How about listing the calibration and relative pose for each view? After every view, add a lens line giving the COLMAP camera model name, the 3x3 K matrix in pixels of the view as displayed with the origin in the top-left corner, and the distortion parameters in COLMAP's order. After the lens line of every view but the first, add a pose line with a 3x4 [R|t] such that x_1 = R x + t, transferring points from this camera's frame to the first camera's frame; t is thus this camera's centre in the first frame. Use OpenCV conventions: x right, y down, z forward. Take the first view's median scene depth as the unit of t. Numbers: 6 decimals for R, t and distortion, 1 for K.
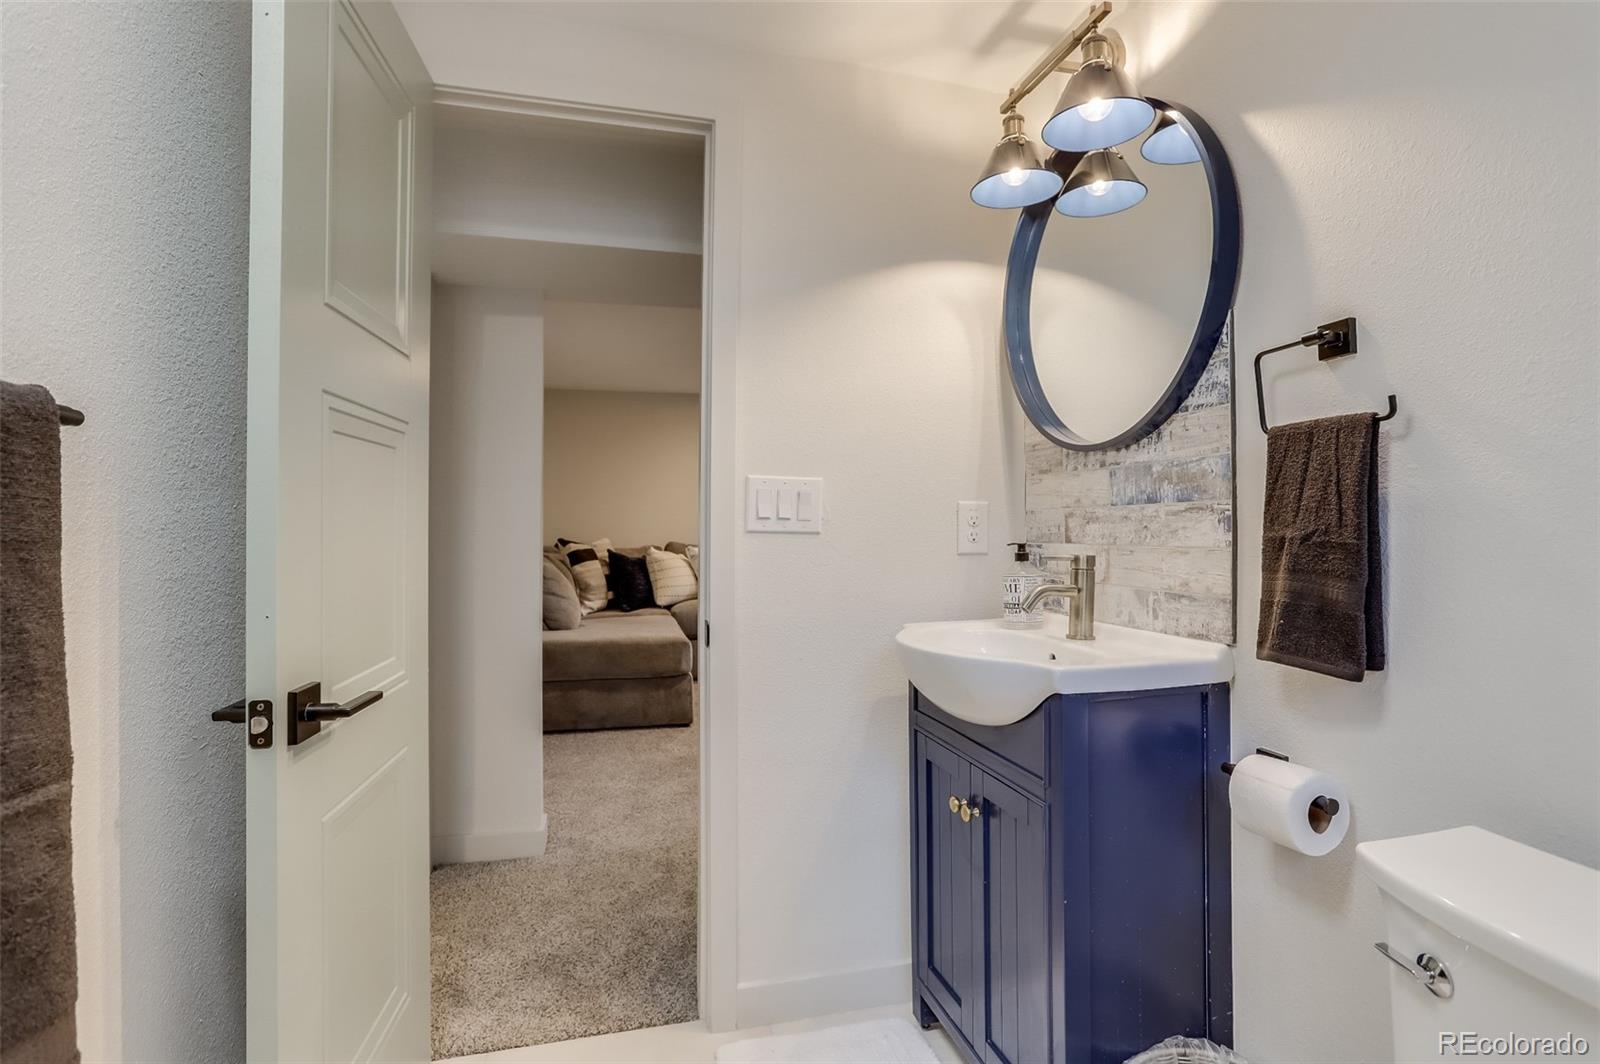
lens RADIAL K [[780.8, 0, 813.8], [0, 780.8, 524.9], [0, 0, 1]] dist [-0.048615, 0.028269]
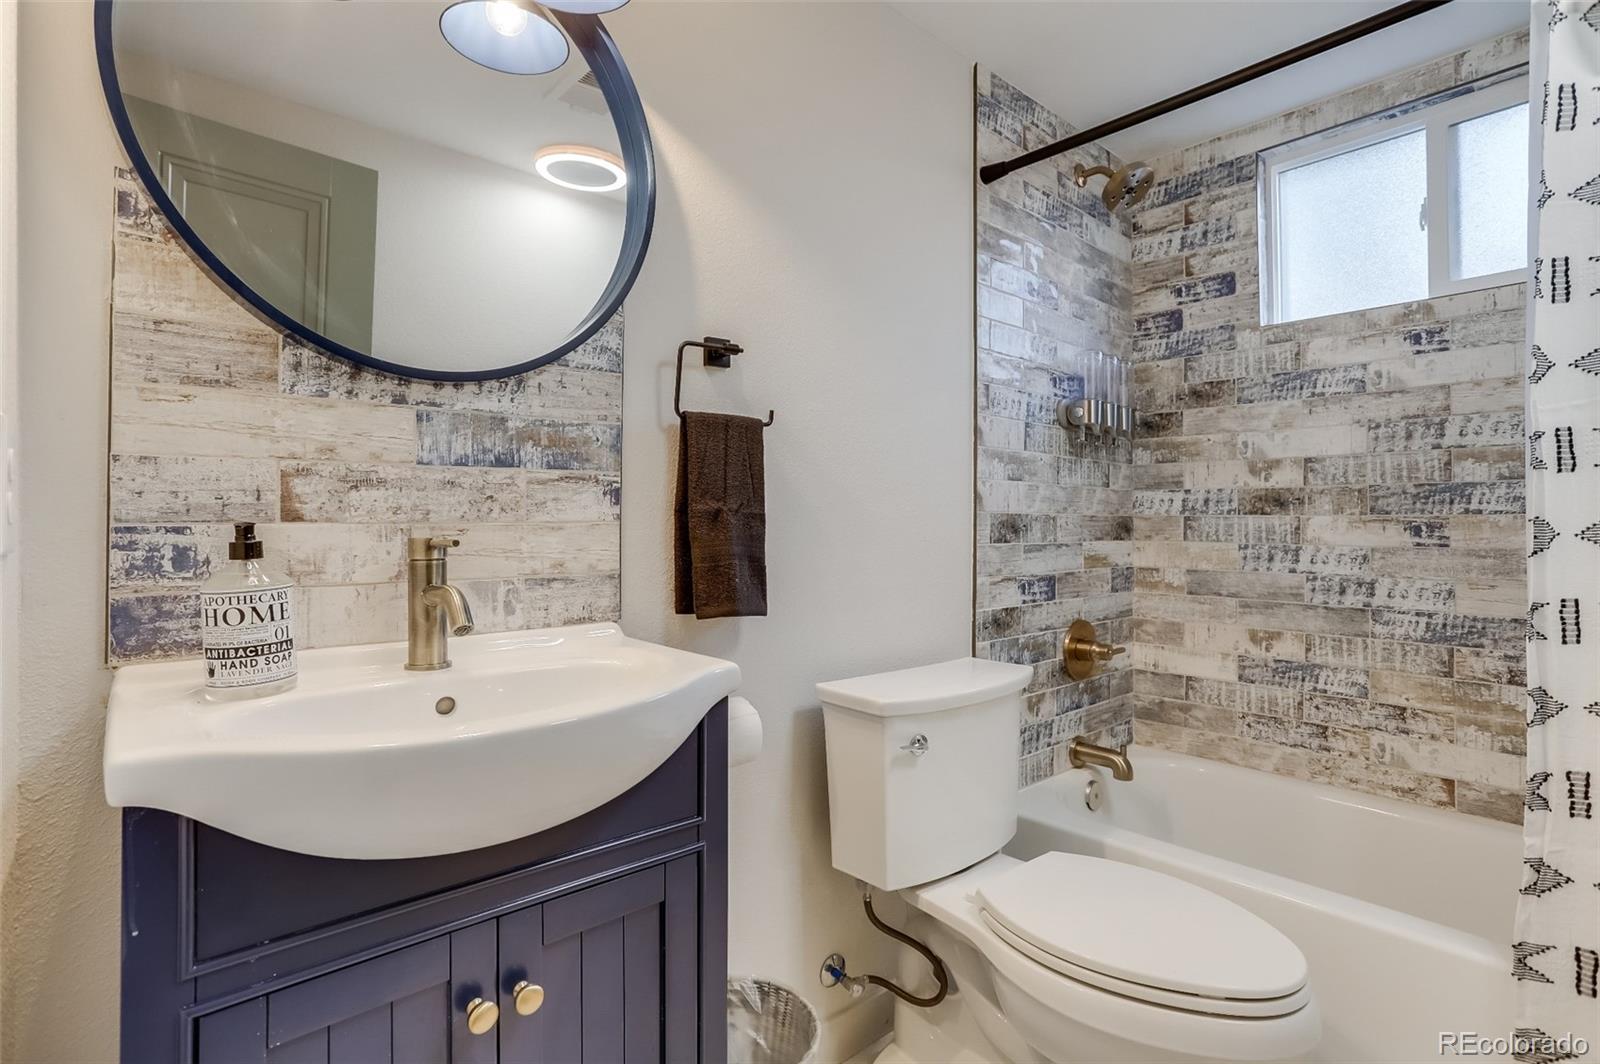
lens RADIAL K [[780.8, 0, 787.8], [0, 780.8, 517.3], [0, 0, 1]] dist [-0.048615, 0.028269]
pose [[-0.426196, 0.003985, 0.904622, -0.396689], [-0.003088, 0.999978, -0.005860, 0.026687], [-0.904625, -0.005291, -0.426175, 1.094520]]
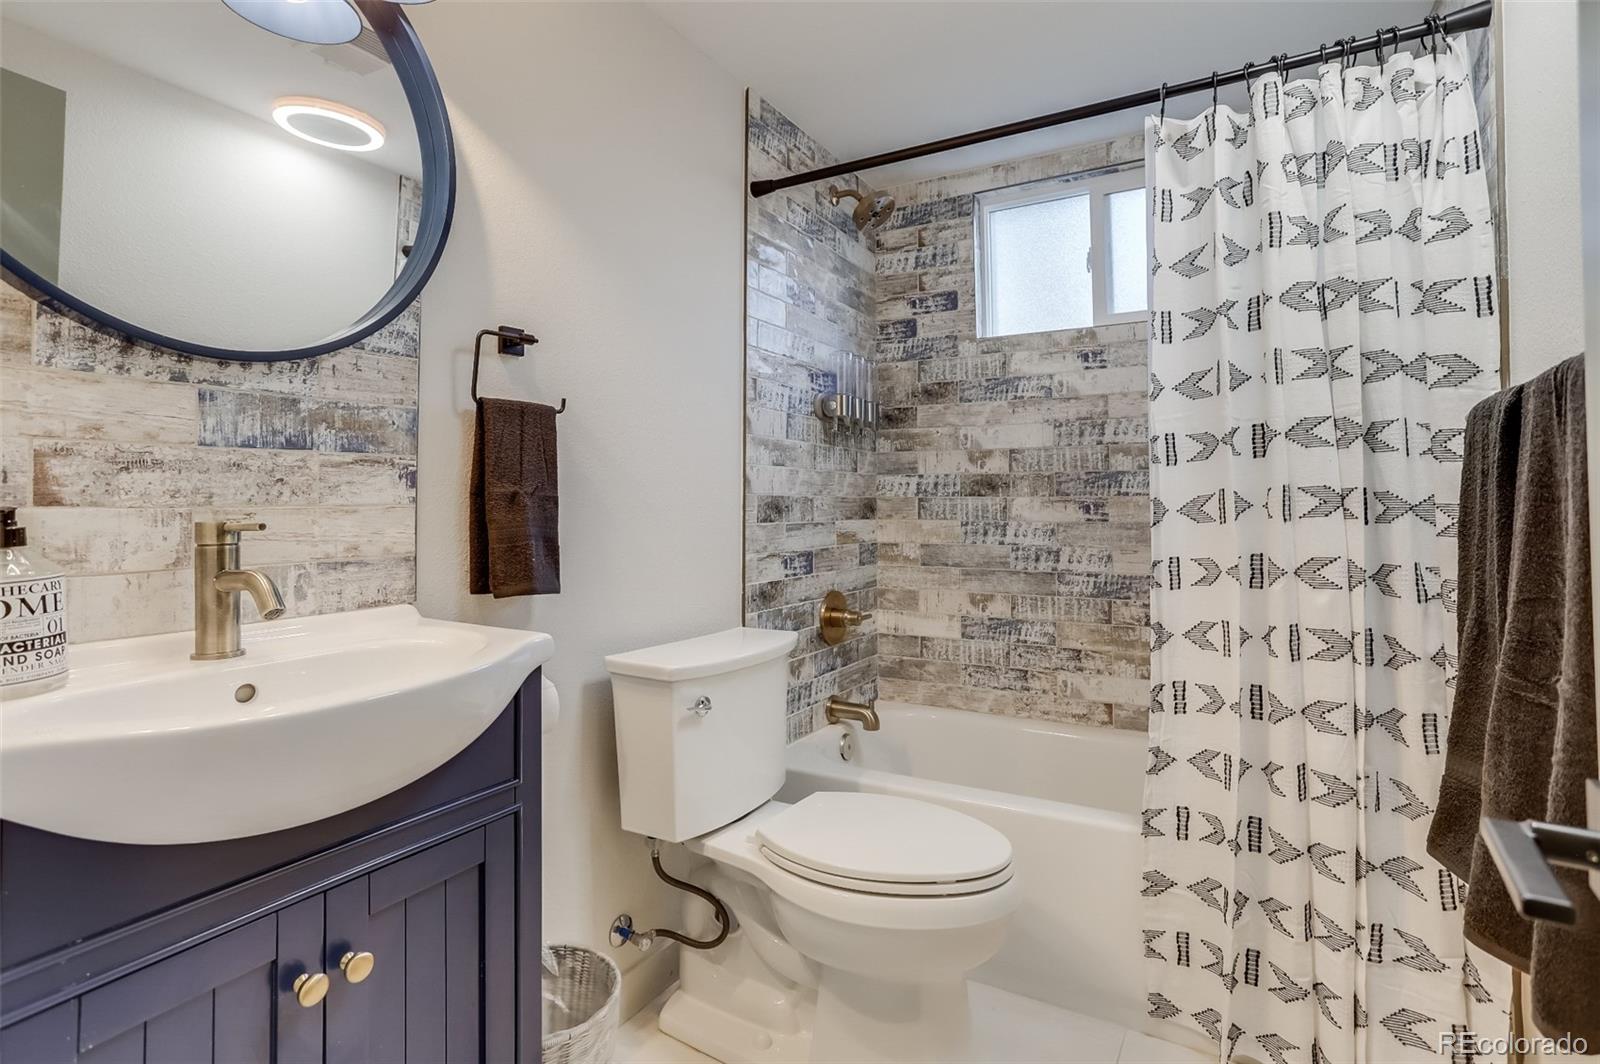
lens RADIAL K [[780.8, 0, 783.8], [0, 780.8, 488.9], [0, 0, 1]] dist [-0.048615, 0.028269]
pose [[-0.680563, 0.015402, 0.732528, -0.453072], [0.001572, 0.999807, -0.019562, 0.027004], [-0.732688, -0.012162, -0.680456, 1.184473]]
